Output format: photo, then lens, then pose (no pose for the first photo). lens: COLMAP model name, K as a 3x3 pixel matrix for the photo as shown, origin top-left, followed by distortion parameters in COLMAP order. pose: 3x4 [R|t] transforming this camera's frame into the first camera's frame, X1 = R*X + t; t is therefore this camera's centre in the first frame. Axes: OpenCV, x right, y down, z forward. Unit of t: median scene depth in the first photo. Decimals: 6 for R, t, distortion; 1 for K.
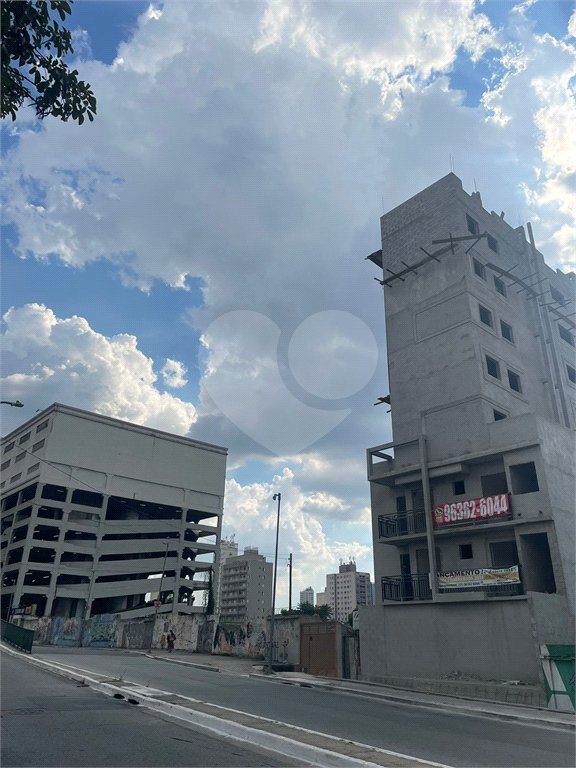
lens RADIAL K [[575.4, 0, 288.0], [0, 575.4, 384.0], [0, 0, 1]] dist [0.007221, 0.000645]
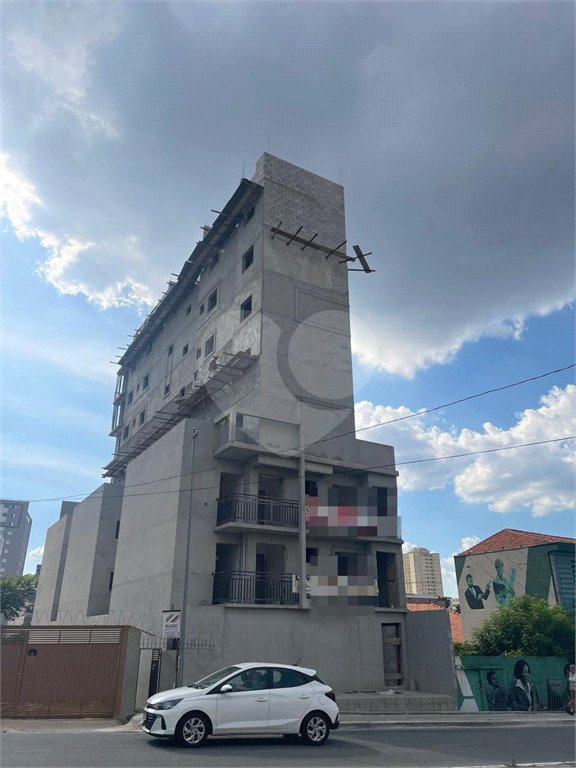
lens RADIAL K [[575.4, 0, 288.0], [0, 575.4, 384.0], [0, 0, 1]] dist [0.007221, 0.000645]
pose [[0.238504, 0.381000, 0.893283, -0.677706], [-0.402638, 0.875840, -0.266057, 0.323889], [-0.883741, -0.296214, 0.362297, 0.808862]]
